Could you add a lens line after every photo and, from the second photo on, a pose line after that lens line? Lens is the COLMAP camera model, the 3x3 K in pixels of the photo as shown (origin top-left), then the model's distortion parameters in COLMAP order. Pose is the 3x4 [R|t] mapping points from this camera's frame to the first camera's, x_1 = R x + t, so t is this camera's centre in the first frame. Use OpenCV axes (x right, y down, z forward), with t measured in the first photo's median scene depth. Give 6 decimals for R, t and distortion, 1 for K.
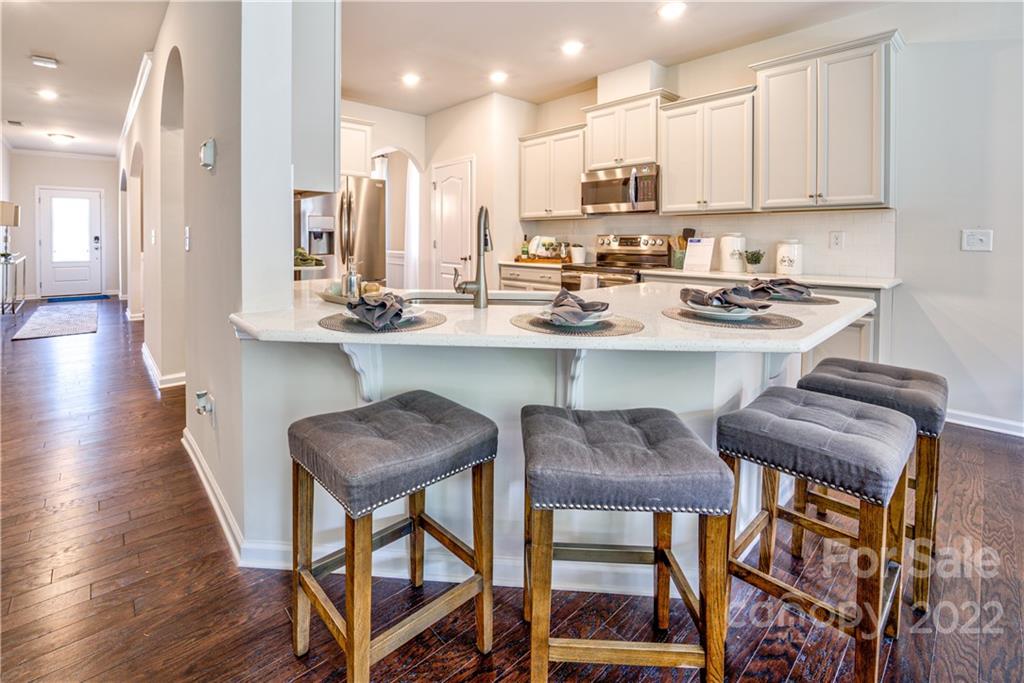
lens RADIAL K [[468.2, 0, 472.1], [0, 468.2, 244.1], [0, 0, 1]] dist [-0.000917, -0.000024]
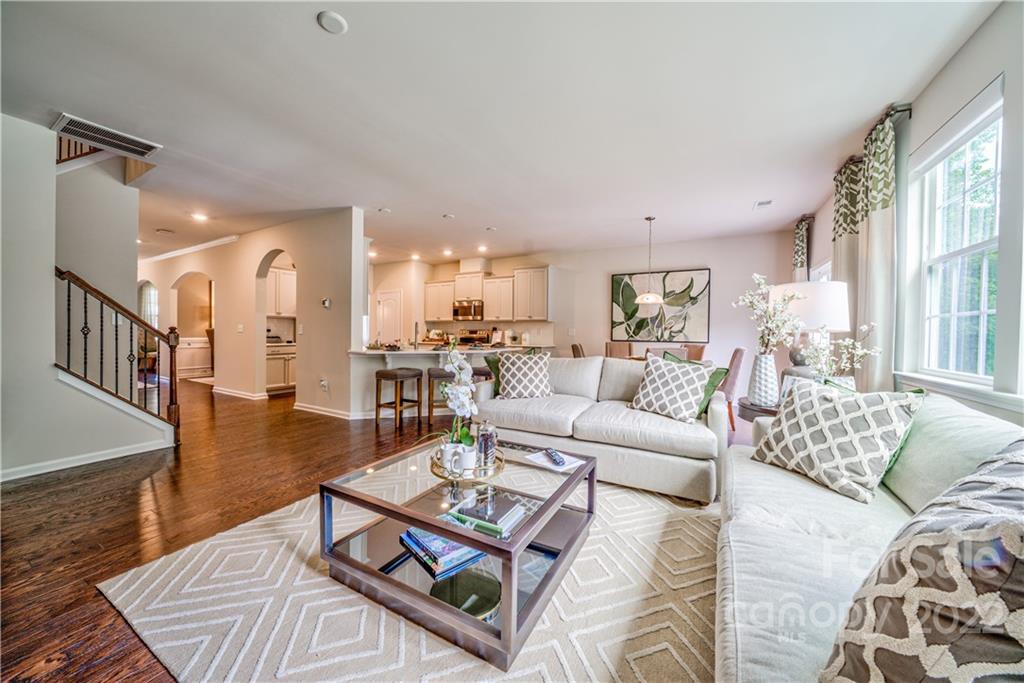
lens RADIAL K [[359.9, 0, 510.9], [0, 359.9, 340.8], [0, 0, 1]] dist [-0.028526, -0.000199]
pose [[0.941061, -0.000681, 0.338237, -0.103757], [-0.004733, 0.999874, 0.015183, 0.009073], [-0.338204, -0.015889, 0.940939, -0.835981]]
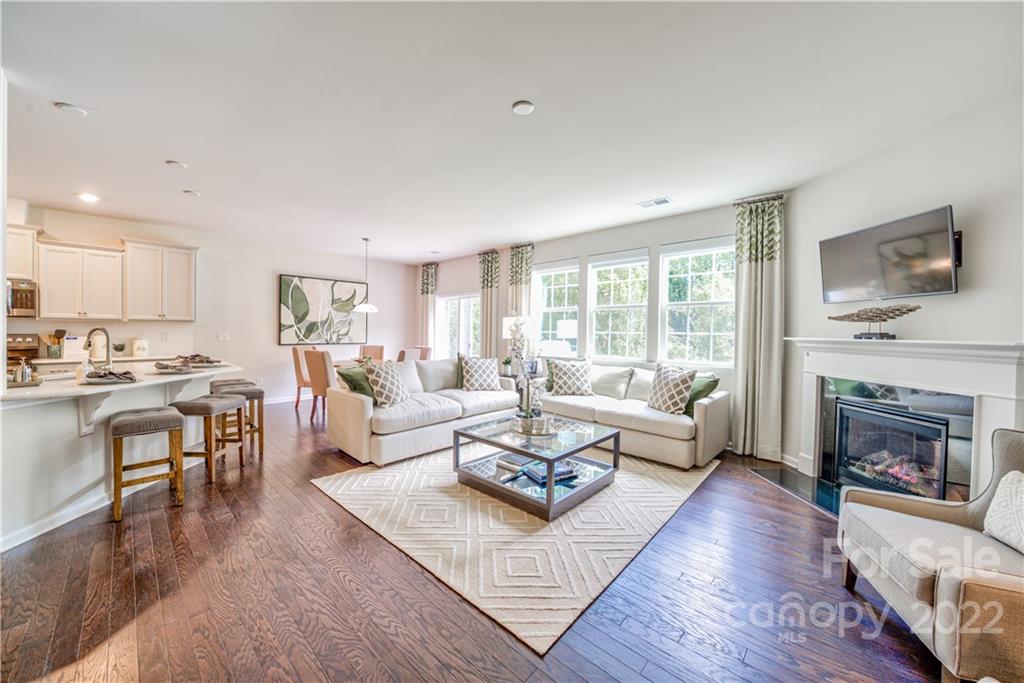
lens RADIAL K [[359.9, 0, 510.2], [0, 359.9, 337.5], [0, 0, 1]] dist [-0.028526, -0.000199]
pose [[-0.104028, -0.017148, 0.994426, -0.726018], [0.002240, 0.999845, 0.017476, -0.024939], [-0.994572, 0.004046, -0.103974, -0.260621]]
